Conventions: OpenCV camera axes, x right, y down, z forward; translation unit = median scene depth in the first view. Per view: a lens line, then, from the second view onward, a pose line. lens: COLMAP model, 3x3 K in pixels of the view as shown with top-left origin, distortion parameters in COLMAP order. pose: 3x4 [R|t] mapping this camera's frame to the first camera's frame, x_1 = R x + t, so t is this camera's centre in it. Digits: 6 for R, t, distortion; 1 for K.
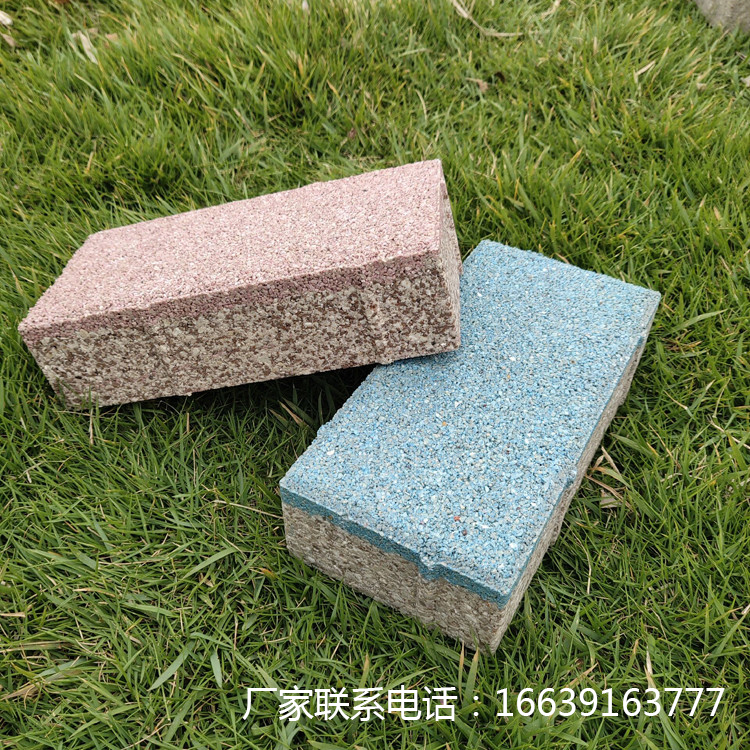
lens RADIAL K [[789.7, 0, 311.1], [0, 789.7, 376.5], [0, 0, 1]] dist [-0.052825, 0.089533]
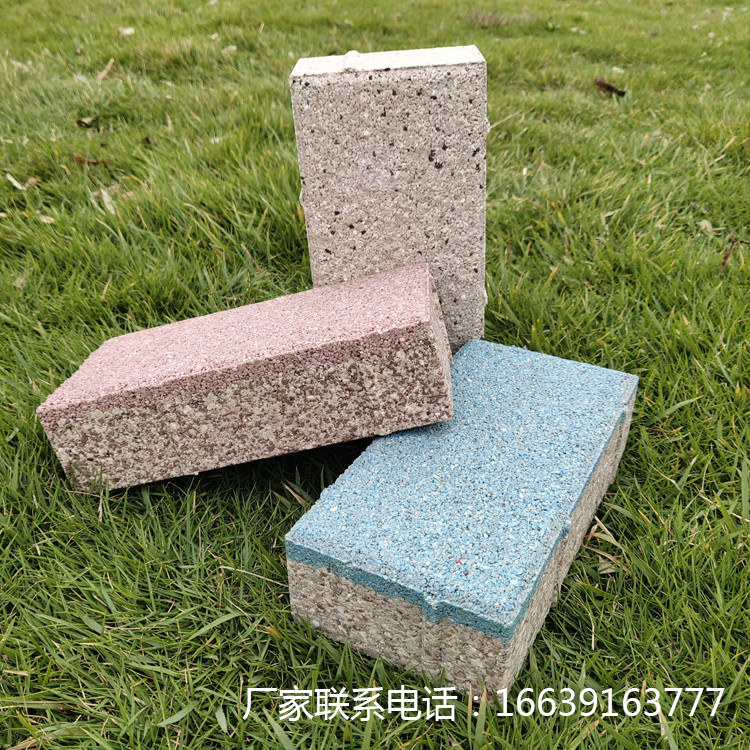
lens RADIAL K [[789.7, 0, 311.1], [0, 789.7, 376.5], [0, 0, 1]] dist [-0.052825, 0.089533]
pose [[0.999959, -0.006725, 0.006012, -0.009367], [0.007923, 0.973409, -0.228937, 0.148730], [-0.004312, 0.228976, 0.973423, -0.046828]]
